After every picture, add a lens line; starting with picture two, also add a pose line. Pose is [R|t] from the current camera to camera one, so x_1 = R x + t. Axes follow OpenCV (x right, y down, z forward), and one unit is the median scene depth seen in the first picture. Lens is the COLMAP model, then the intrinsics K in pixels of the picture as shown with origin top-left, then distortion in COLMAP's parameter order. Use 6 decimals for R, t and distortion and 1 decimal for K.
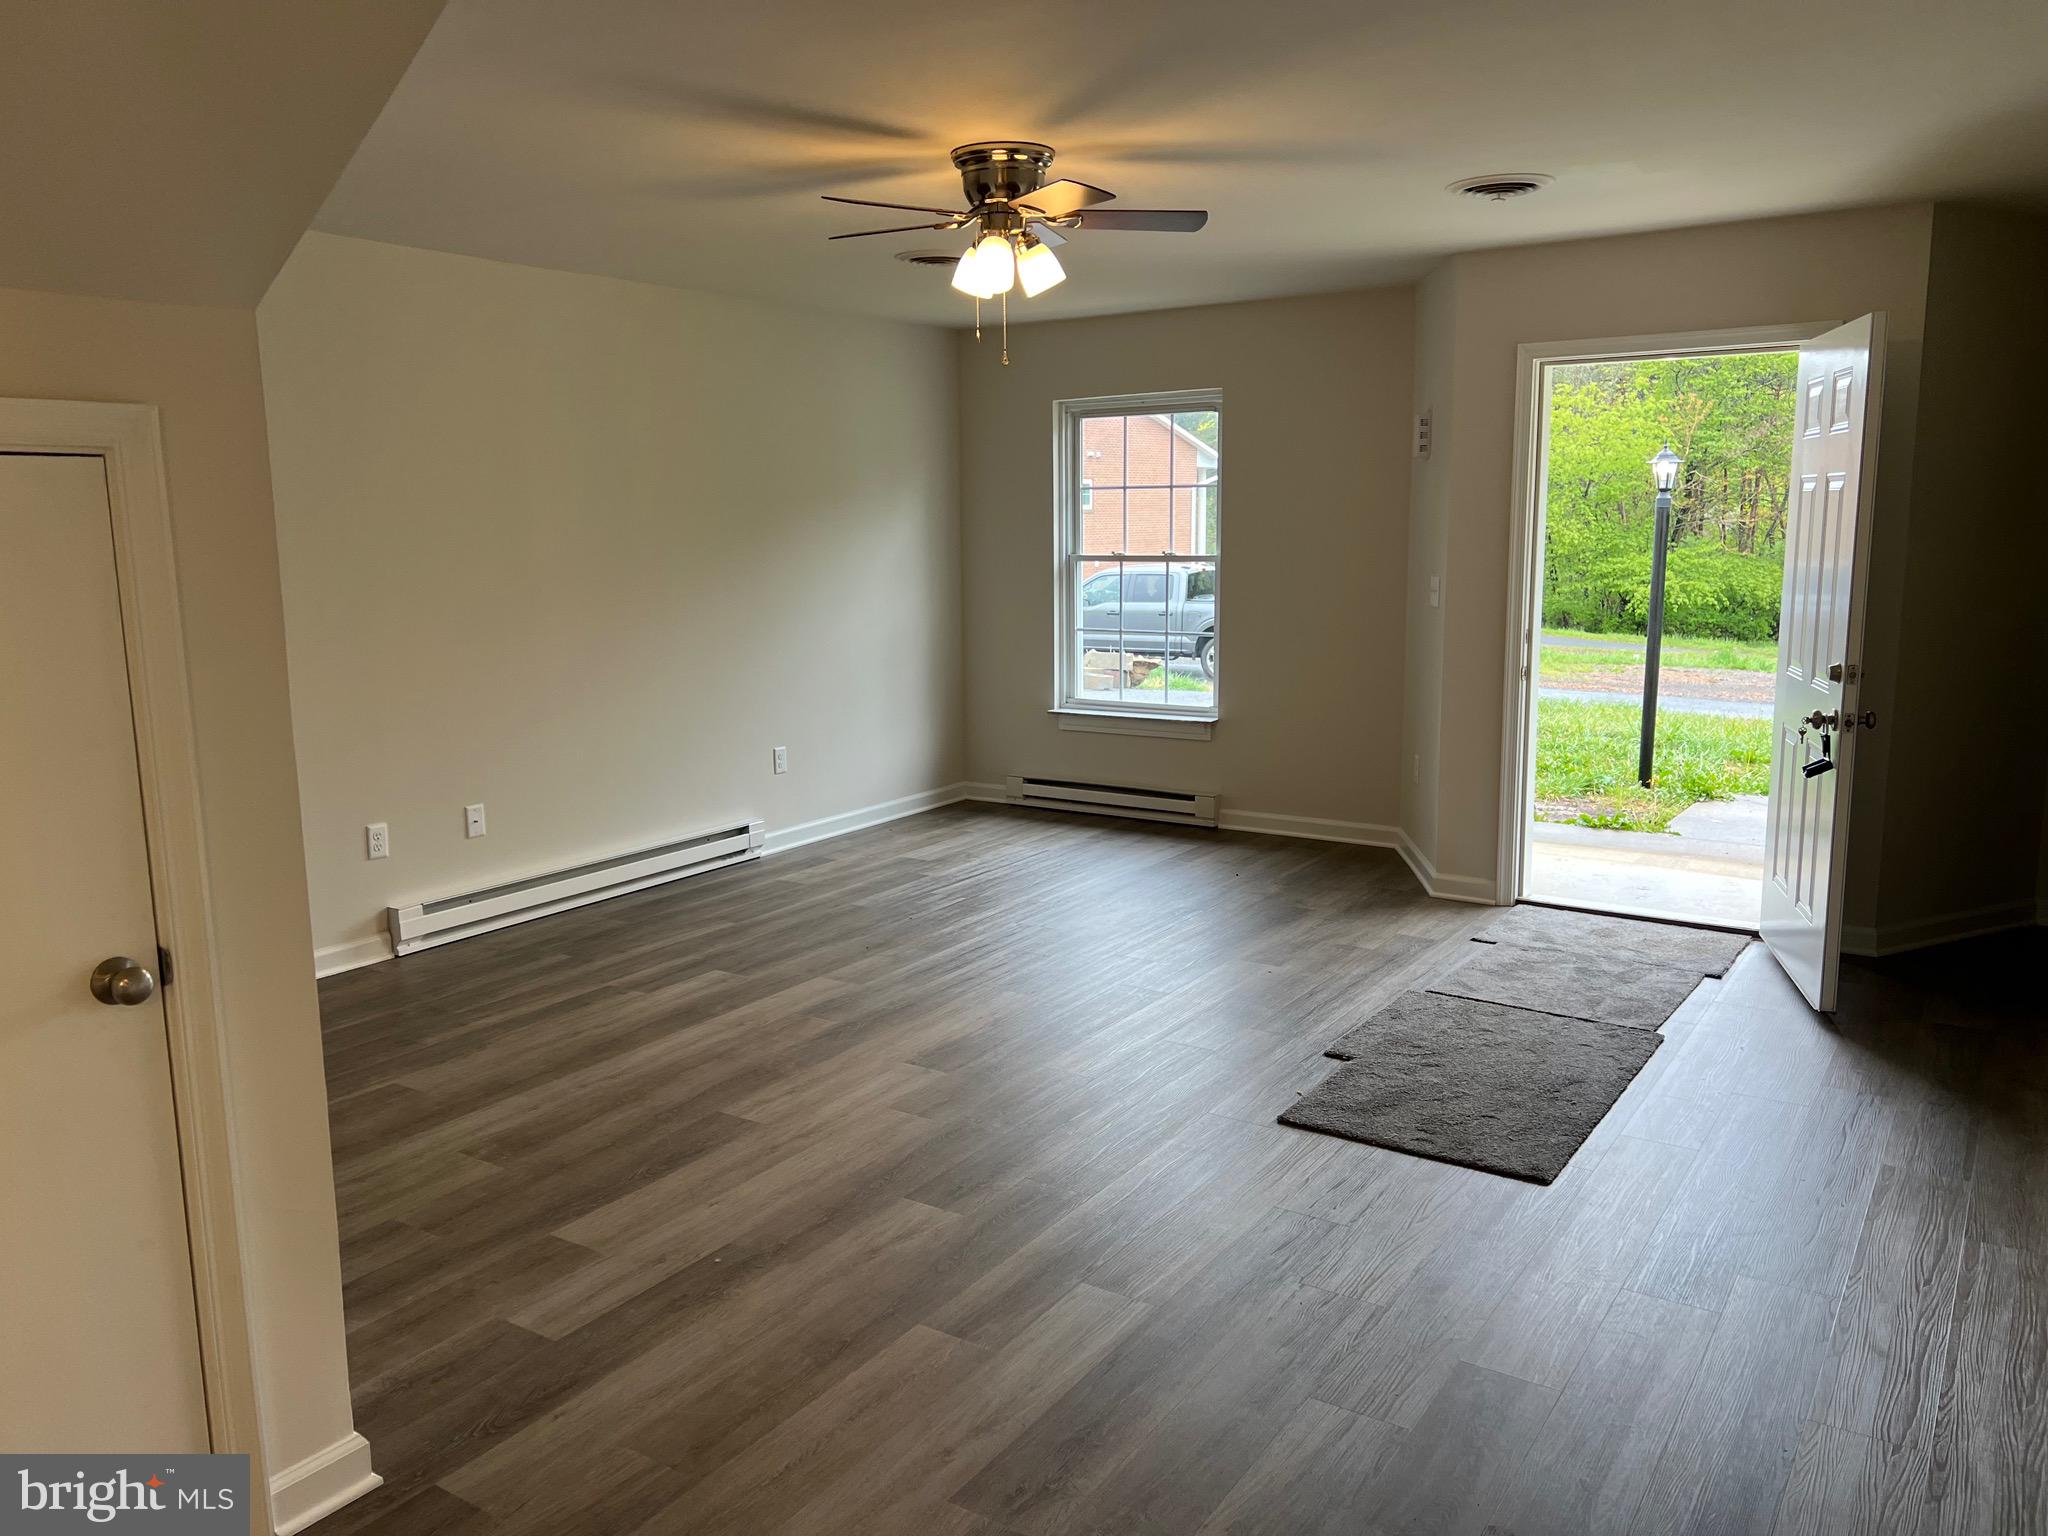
lens RADIAL K [[1558.4, 0, 1024.0], [0, 1558.4, 768.0], [0, 0, 1]] dist [0.037730, -0.062519]
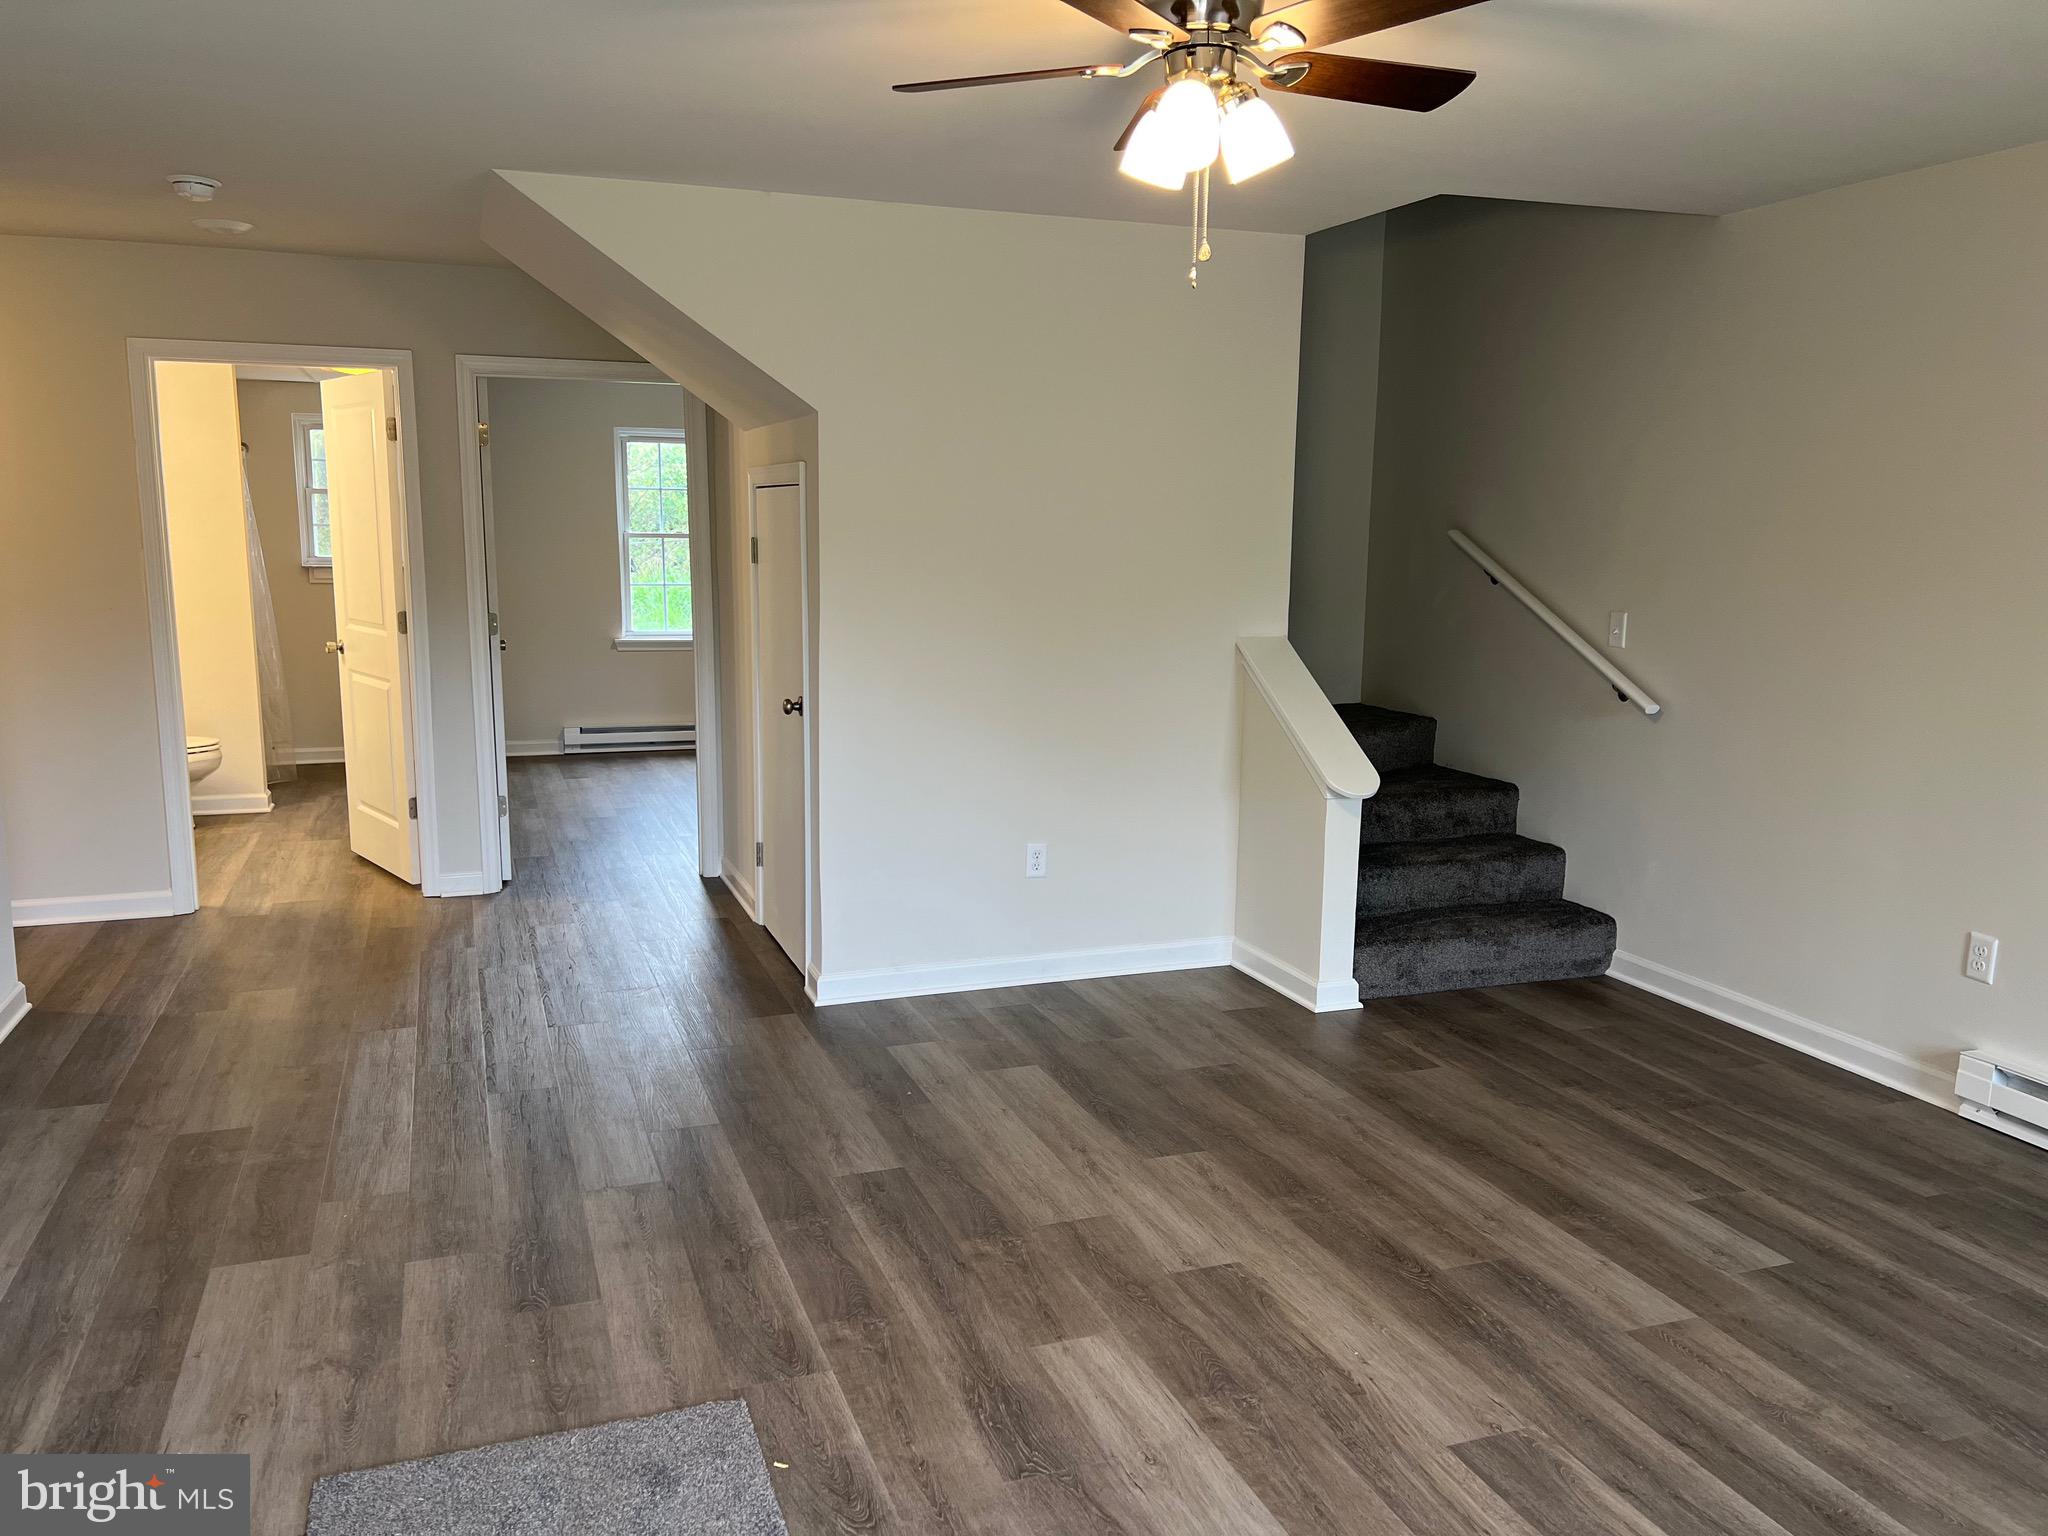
lens RADIAL K [[1558.4, 0, 1024.0], [0, 1558.4, 768.0], [0, 0, 1]] dist [0.037730, -0.062519]
pose [[-0.596684, 0.136748, -0.790739, 0.492019], [-0.132201, 0.955160, 0.264940, -0.199892], [0.791512, 0.262621, -0.551851, 1.152450]]
